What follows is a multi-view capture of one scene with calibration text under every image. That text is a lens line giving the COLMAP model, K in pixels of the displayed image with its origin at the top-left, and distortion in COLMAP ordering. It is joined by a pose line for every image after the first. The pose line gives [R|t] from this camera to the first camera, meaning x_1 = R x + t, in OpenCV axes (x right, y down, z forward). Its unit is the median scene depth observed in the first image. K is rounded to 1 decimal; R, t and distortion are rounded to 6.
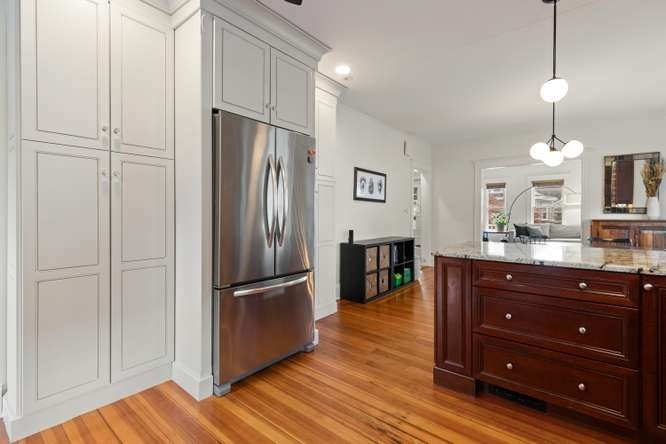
lens RADIAL K [[301.6, 0, 330.8], [0, 301.6, 217.9], [0, 0, 1]] dist [0.003490, -0.000855]
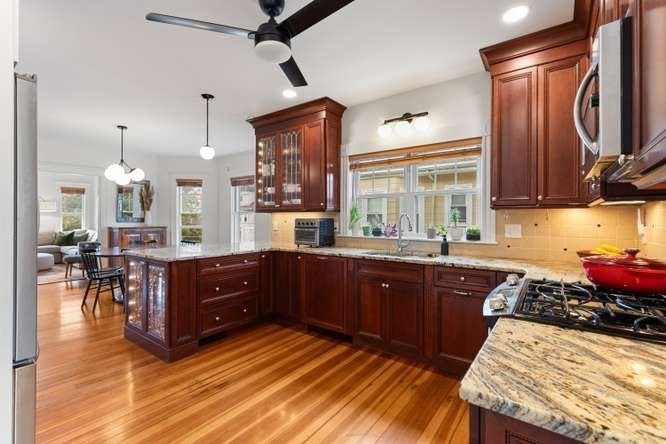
lens RADIAL K [[301.6, 0, 330.8], [0, 301.6, 221.3], [0, 0, 1]] dist [0.003490, -0.000855]
pose [[-0.046694, -0.006544, 0.998888, -0.433972], [0.007236, 0.999950, 0.006890, -0.021680], [-0.998883, 0.007549, -0.046645, 0.177824]]
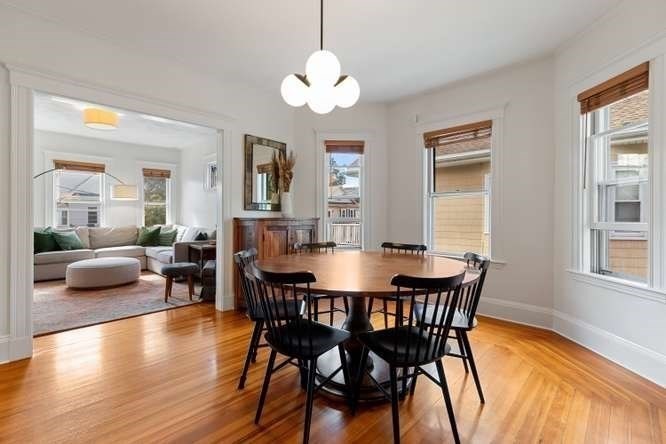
lens RADIAL K [[301.6, 0, 330.1], [0, 301.6, 223.7], [0, 0, 1]] dist [0.003490, -0.000855]
pose [[0.077544, -0.019097, 0.996806, 0.181296], [0.009749, 0.999783, 0.018396, 0.009029], [-0.996941, 0.008292, 0.077713, 0.787767]]
